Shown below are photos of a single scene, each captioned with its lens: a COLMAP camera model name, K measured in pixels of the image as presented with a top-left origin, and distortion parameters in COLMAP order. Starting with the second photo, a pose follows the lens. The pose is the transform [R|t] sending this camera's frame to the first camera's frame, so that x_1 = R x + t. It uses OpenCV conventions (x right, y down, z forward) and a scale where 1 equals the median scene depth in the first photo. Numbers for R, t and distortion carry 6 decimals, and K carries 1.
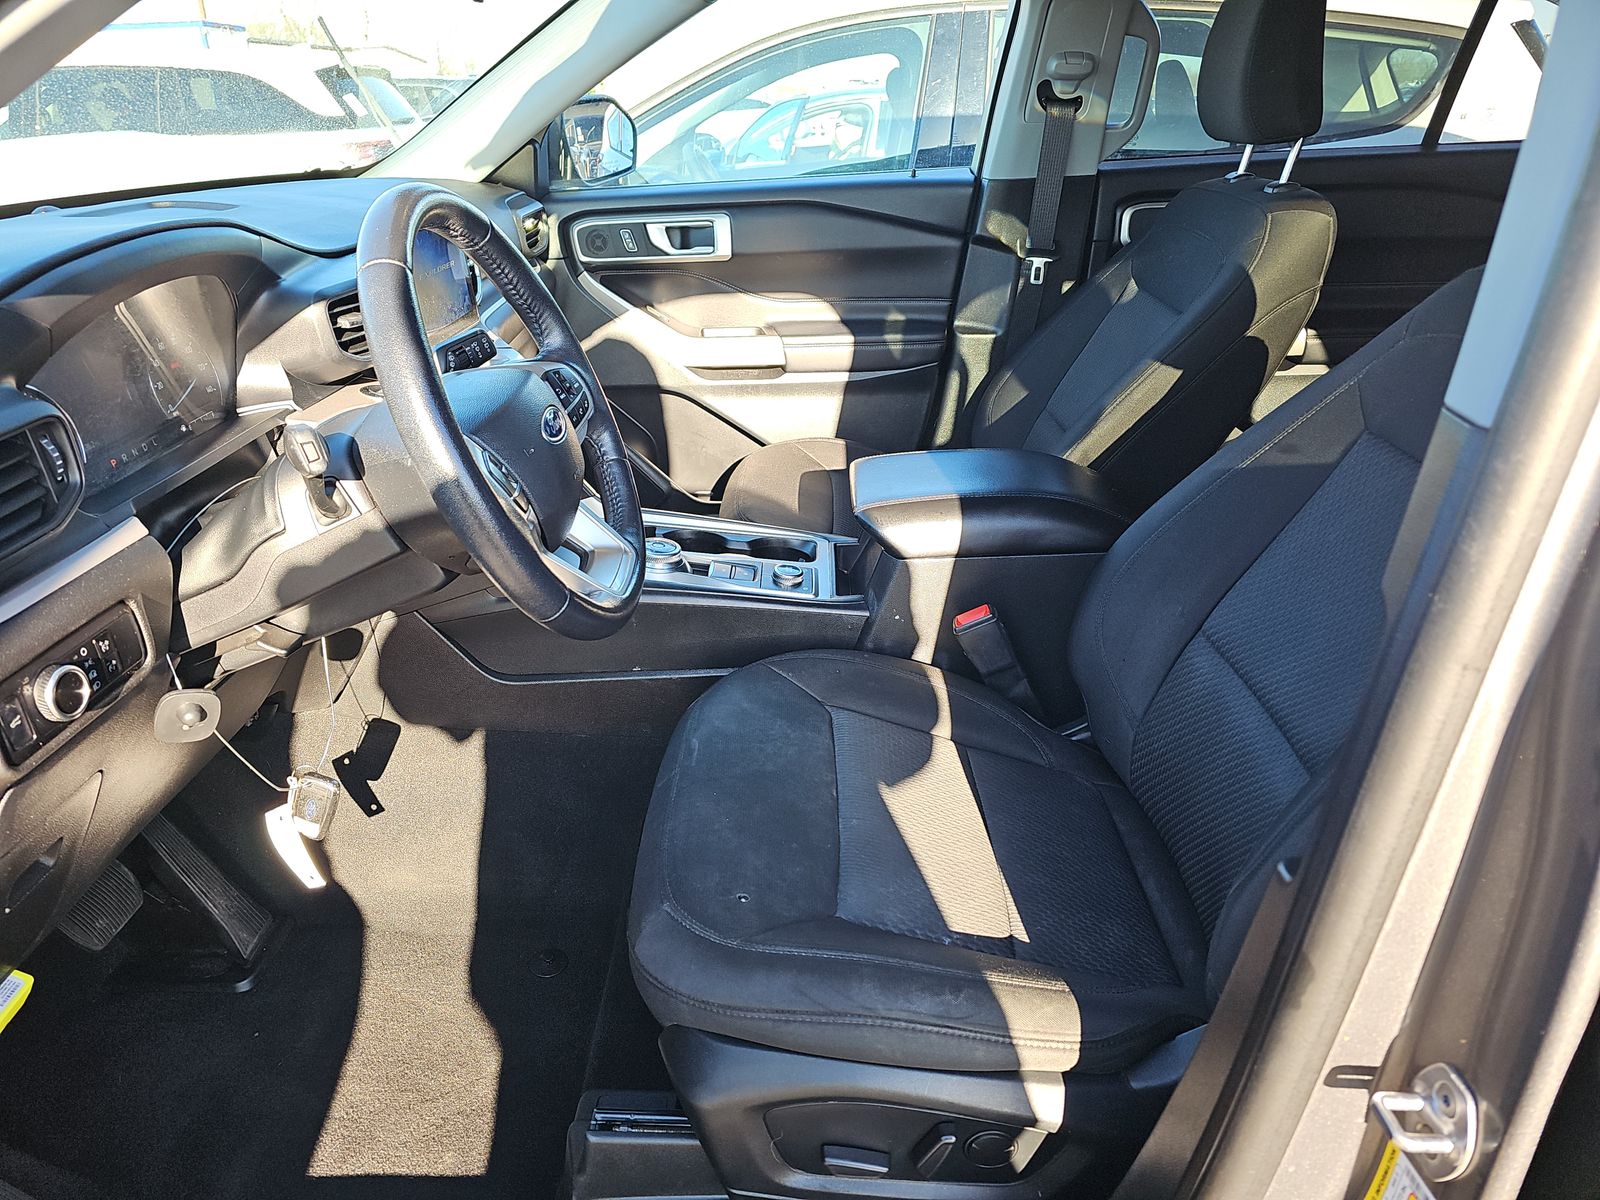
lens RADIAL K [[1033.9, 0, 800.0], [0, 1033.9, 600.0], [0, 0, 1]] dist [0.020897, -0.001807]
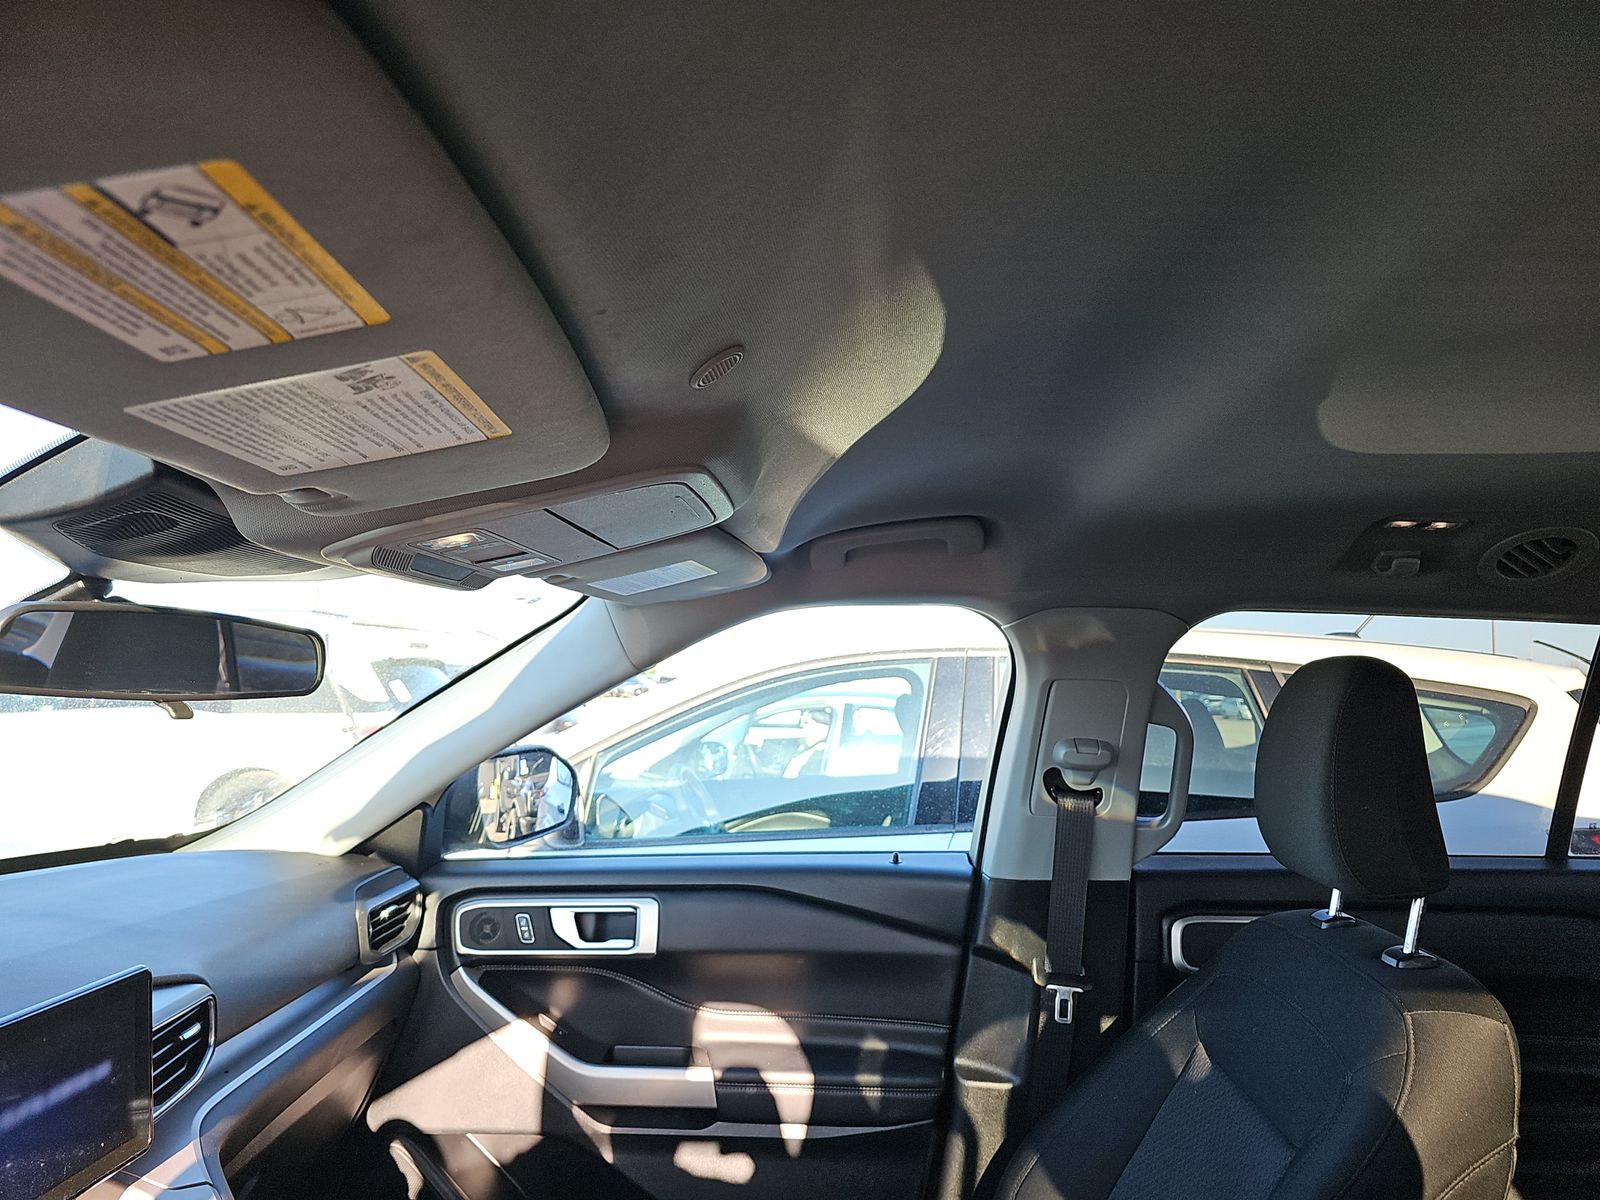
lens RADIAL K [[1017.6, 0, 808.4], [0, 1017.6, 600.0], [0, 0, 1]] dist [0.019148, -0.026070]
pose [[0.998615, 0.030978, -0.042523, 0.069673], [-0.048024, 0.866807, -0.496326, -0.192611], [0.021484, 0.497681, 0.867094, 0.226947]]
